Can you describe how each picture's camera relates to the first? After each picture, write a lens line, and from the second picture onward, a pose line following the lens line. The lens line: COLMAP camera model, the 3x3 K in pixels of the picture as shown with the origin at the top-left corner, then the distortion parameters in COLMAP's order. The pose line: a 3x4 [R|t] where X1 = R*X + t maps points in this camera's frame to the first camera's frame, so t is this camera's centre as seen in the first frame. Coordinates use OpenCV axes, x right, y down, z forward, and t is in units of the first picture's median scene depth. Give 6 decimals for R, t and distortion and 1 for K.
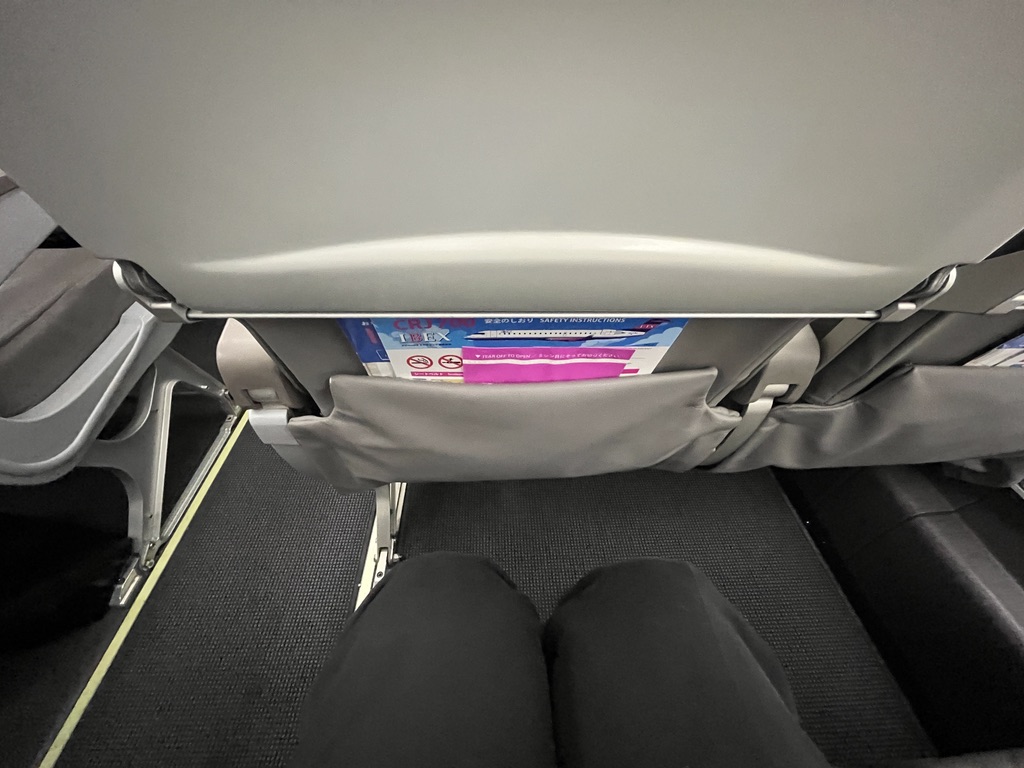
lens RADIAL K [[407.6, 0, 512.0], [0, 407.6, 384.0], [0, 0, 1]] dist [-0.008397, 0.000129]
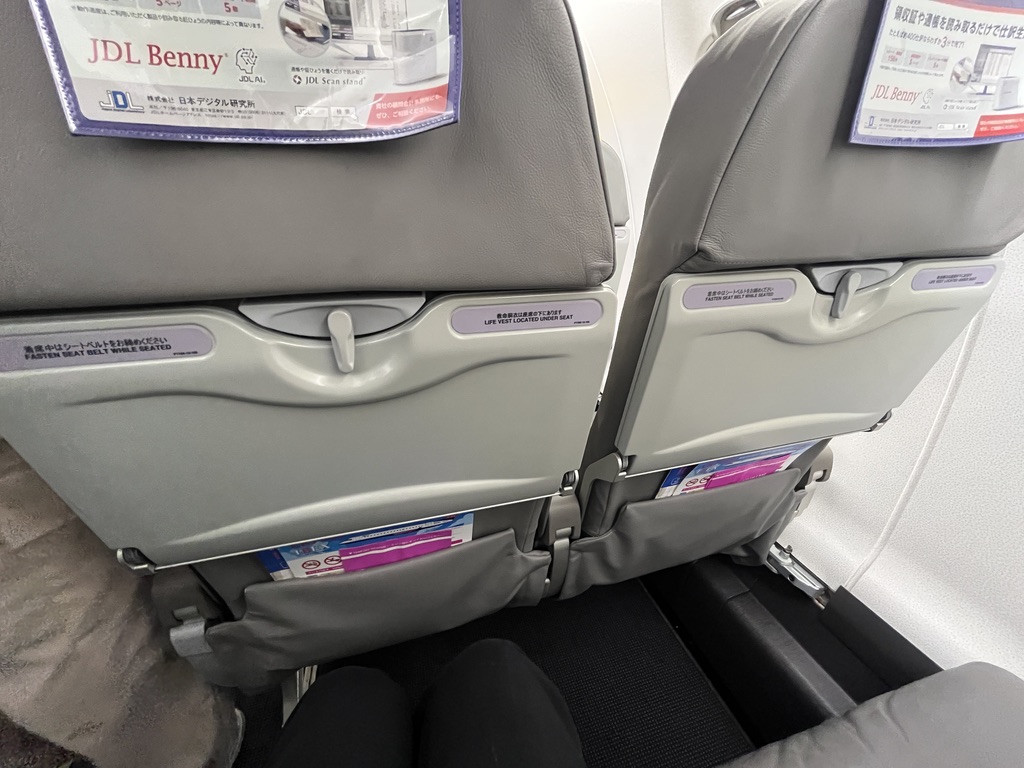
lens RADIAL K [[407.6, 0, 512.0], [0, 407.6, 384.0], [0, 0, 1]] dist [-0.008397, 0.000129]
pose [[0.971262, -0.117648, 0.206902, 0.246855], [0.181993, 0.927321, -0.327039, -0.043835], [-0.153389, 0.355295, 0.922083, -0.691555]]
